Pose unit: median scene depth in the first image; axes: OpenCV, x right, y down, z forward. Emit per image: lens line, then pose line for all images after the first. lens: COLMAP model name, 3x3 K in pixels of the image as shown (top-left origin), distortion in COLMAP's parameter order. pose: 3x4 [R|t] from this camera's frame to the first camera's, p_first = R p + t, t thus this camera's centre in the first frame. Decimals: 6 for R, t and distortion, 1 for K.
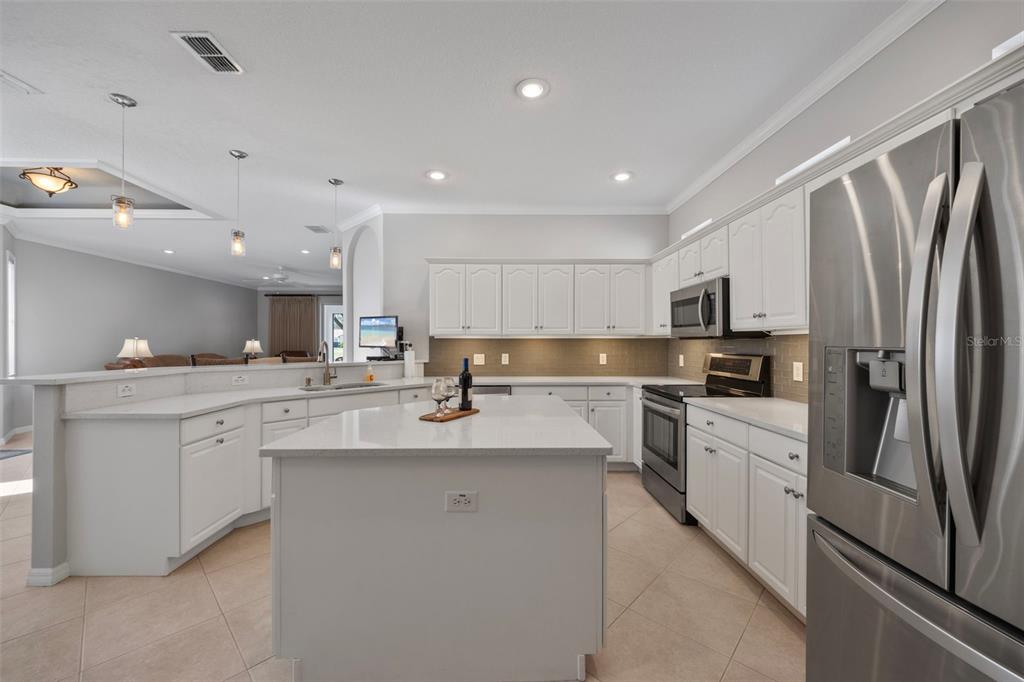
lens RADIAL K [[394.7, 0, 506.8], [0, 394.7, 341.0], [0, 0, 1]] dist [0.000342, 0.000112]
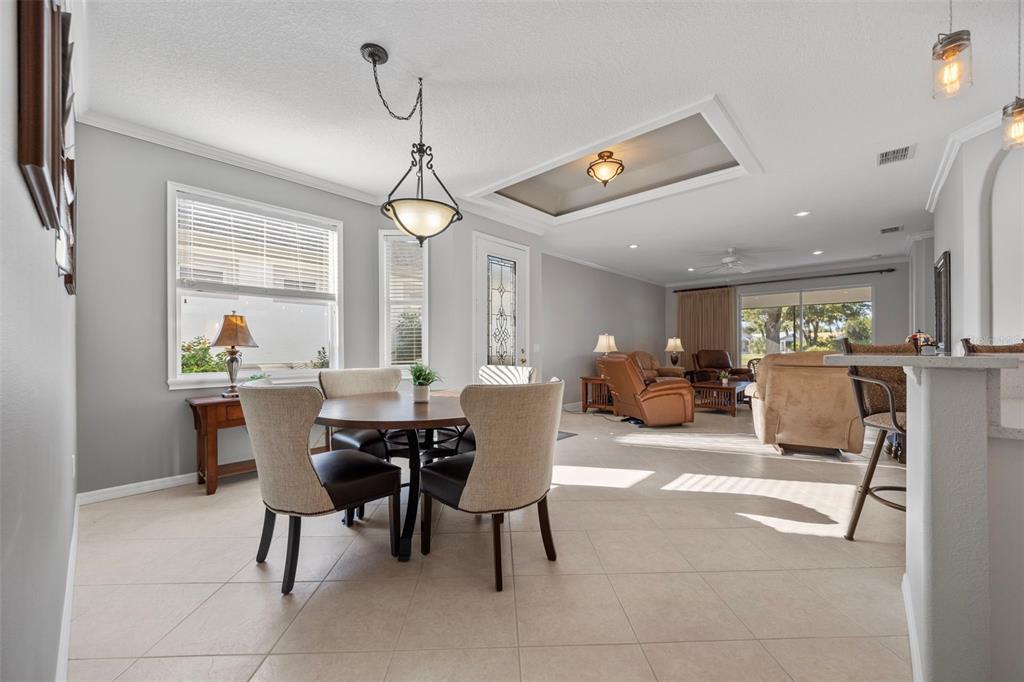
lens RADIAL K [[395.2, 0, 511.0], [0, 395.2, 345.5], [0, 0, 1]] dist [-0.001937, -0.000438]
pose [[0.725122, -0.005496, -0.688599, -0.636632], [0.003661, 0.999985, -0.004126, 0.042122], [0.688611, 0.000471, 0.725131, 0.108920]]
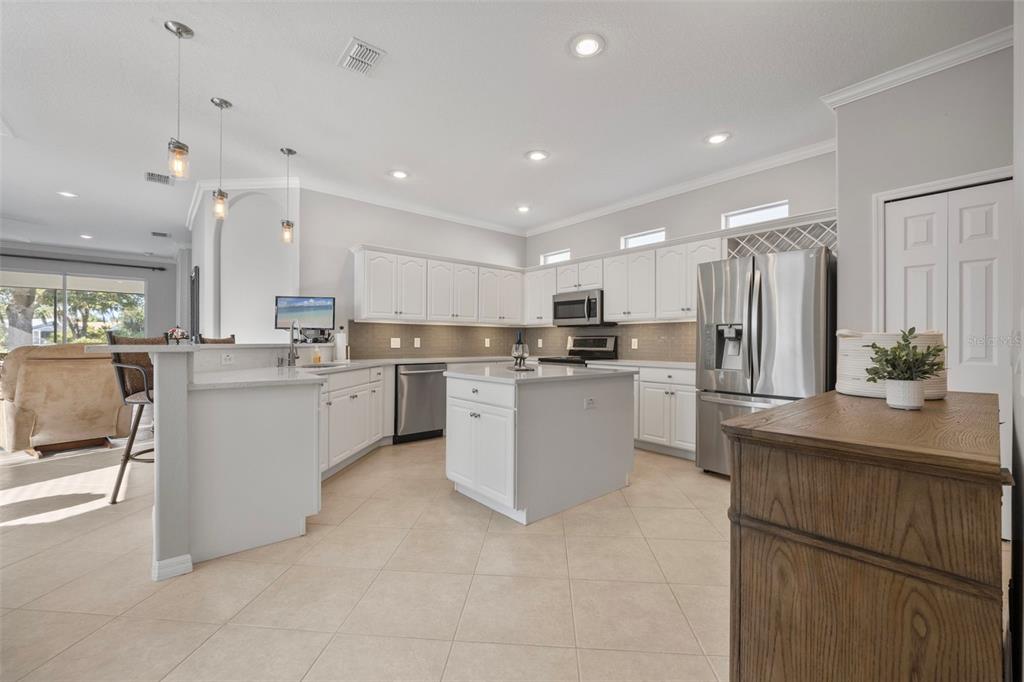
lens RADIAL K [[421.1, 0, 511.4], [0, 421.1, 344.5], [0, 0, 1]] dist [0.000616, 0.000236]
pose [[0.772174, -0.000168, 0.635411, -0.608856], [-0.007565, 0.999927, 0.009457, 0.040957], [-0.635366, -0.012109, 0.772116, -0.108328]]
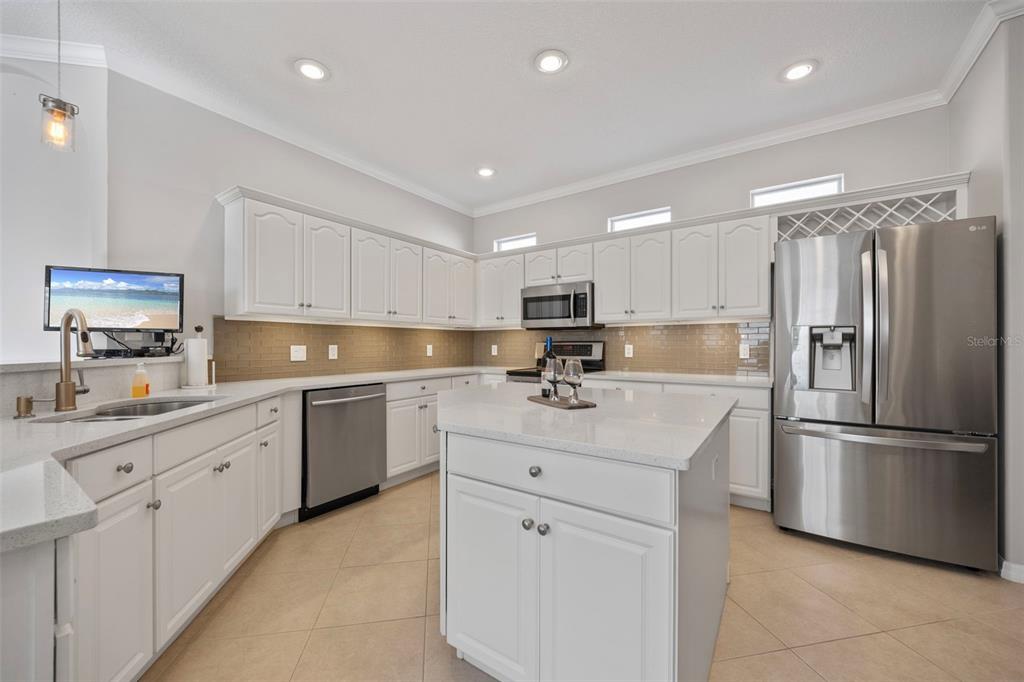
lens RADIAL K [[395.2, 0, 511.0], [0, 395.2, 345.5], [0, 0, 1]] dist [-0.001937, -0.000438]
pose [[0.580027, -0.001211, 0.814597, -0.461127], [-0.002672, 0.999991, 0.003389, 0.032177], [-0.814593, -0.004142, 0.580018, 0.304030]]
